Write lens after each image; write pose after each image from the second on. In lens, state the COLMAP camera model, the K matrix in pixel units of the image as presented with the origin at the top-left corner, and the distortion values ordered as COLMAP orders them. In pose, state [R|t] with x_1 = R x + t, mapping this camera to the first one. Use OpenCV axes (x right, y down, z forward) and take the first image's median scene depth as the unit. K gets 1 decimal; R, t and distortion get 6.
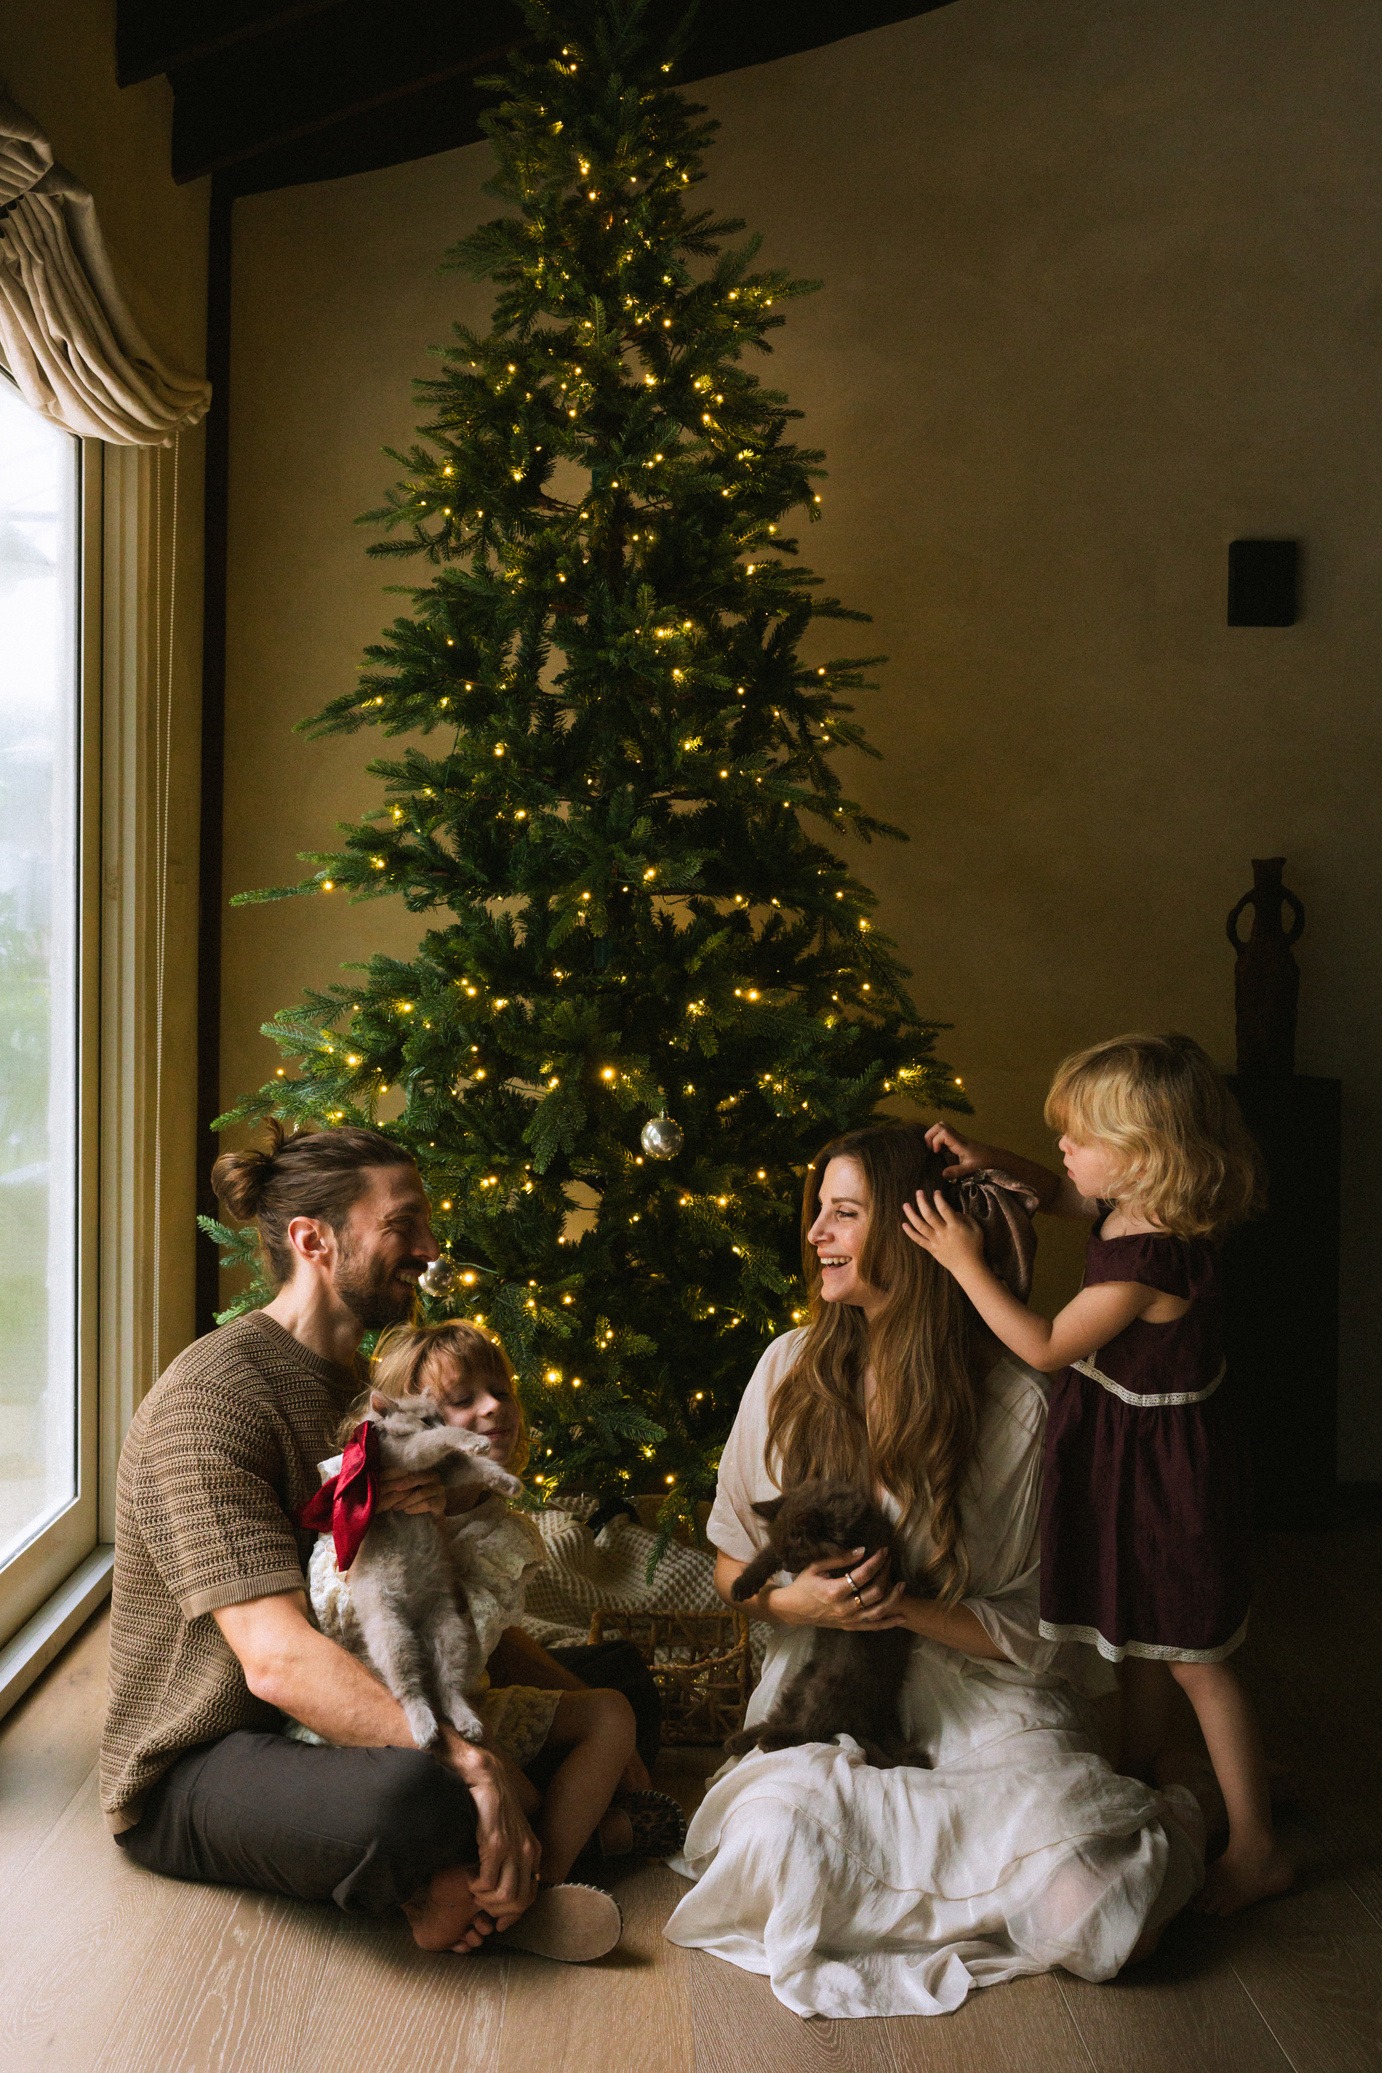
lens RADIAL K [[2267.6, 0, 677.1], [0, 2267.6, 1040.0], [0, 0, 1]] dist [-0.003792, 0.000000]
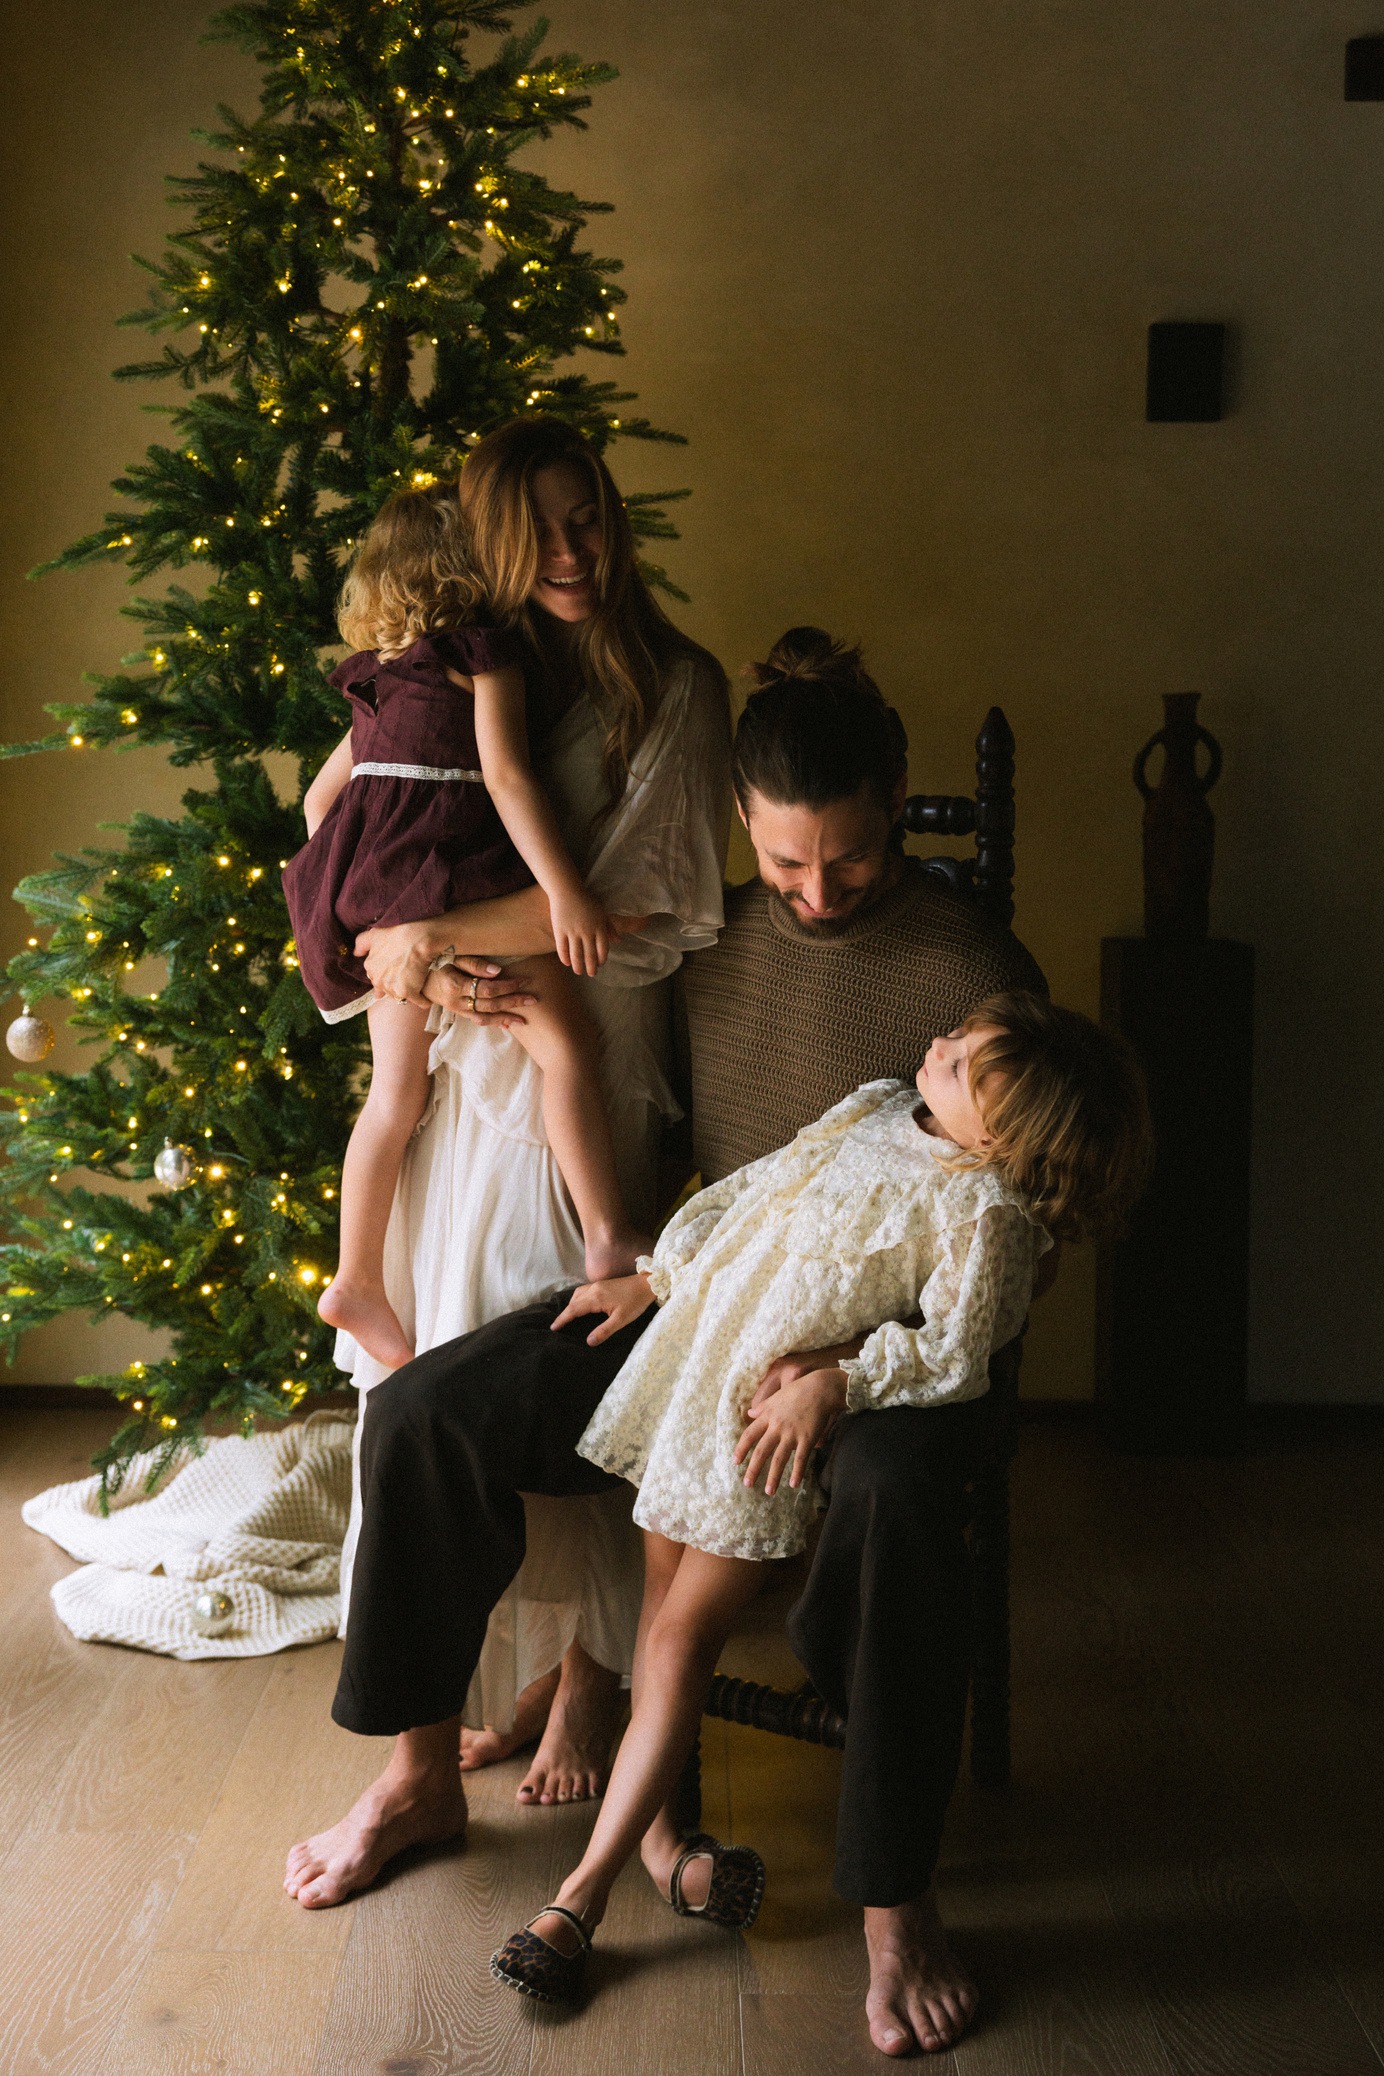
lens RADIAL K [[3066.5, 0, 744.7], [0, 3066.5, 981.4], [0, 0, 1]] dist [0.054214, 0.000000]
pose [[0.999952, 0.004446, -0.008768, 0.126101], [-0.003983, 0.998629, 0.052185, -0.036797], [0.008988, -0.052147, 0.998599, -0.239921]]
